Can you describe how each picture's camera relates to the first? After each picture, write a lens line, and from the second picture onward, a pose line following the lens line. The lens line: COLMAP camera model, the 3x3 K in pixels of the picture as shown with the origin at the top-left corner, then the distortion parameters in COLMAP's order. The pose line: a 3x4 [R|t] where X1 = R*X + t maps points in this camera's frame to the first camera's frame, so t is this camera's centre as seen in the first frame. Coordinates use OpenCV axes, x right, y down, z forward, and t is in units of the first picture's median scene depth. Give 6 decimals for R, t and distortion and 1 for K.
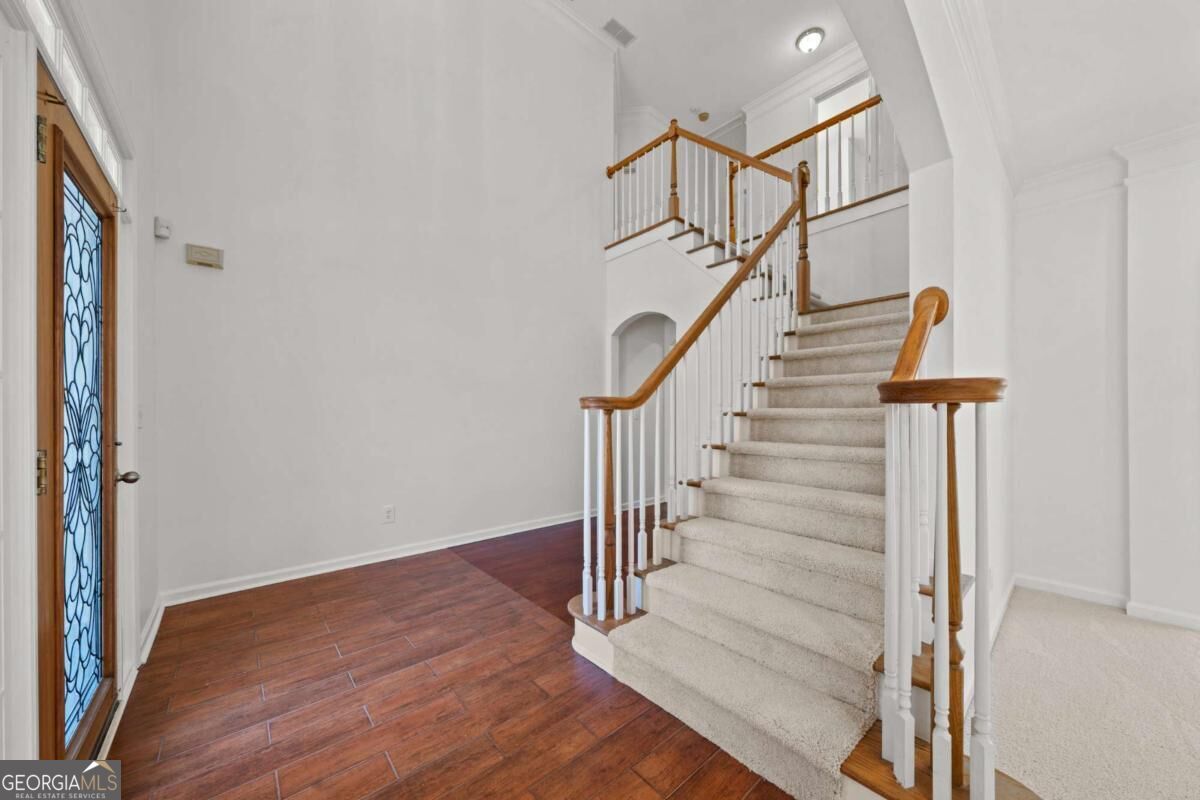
lens RADIAL K [[413.7, 0, 598.7], [0, 413.7, 413.0], [0, 0, 1]] dist [-0.006872, -0.000181]
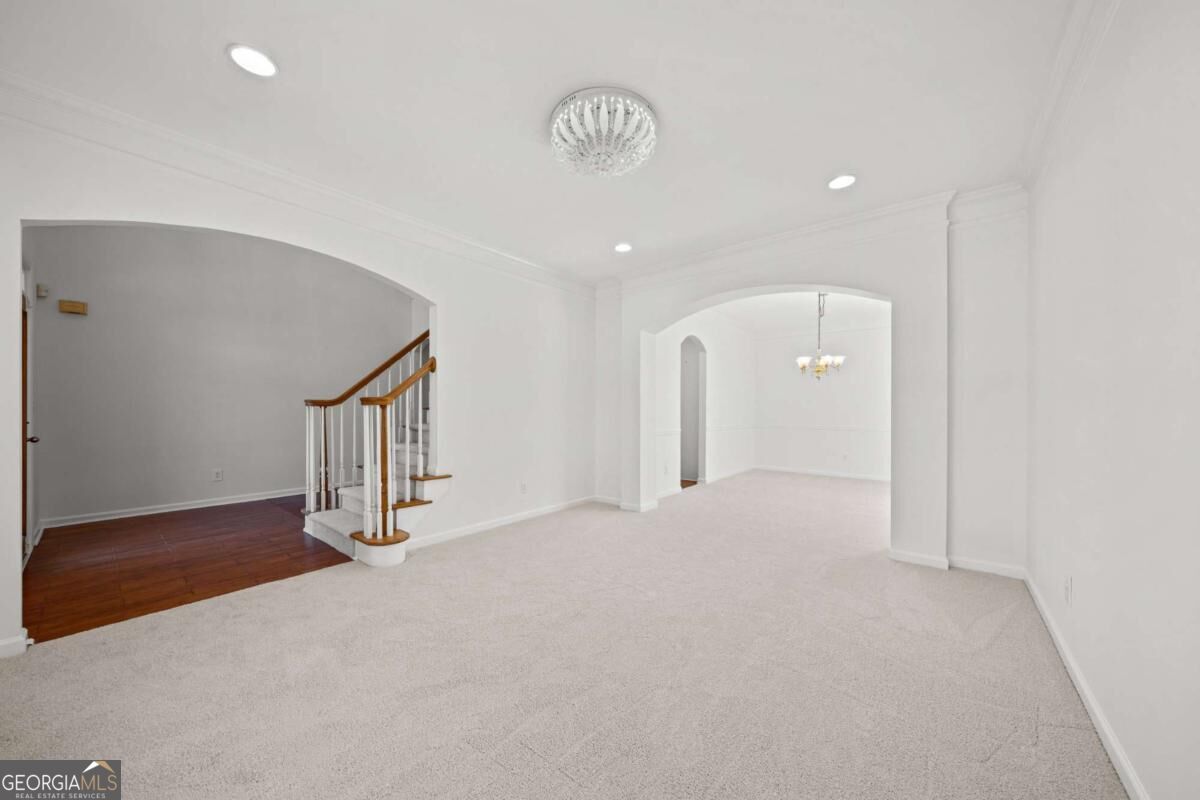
lens RADIAL K [[413.7, 0, 608.5], [0, 413.7, 407.3], [0, 0, 1]] dist [-0.006872, -0.000181]
pose [[0.985252, 0.002025, 0.171098, 1.026446], [-0.002344, 0.999996, 0.001663, -0.009819], [-0.171094, -0.002040, 0.985253, -1.156266]]
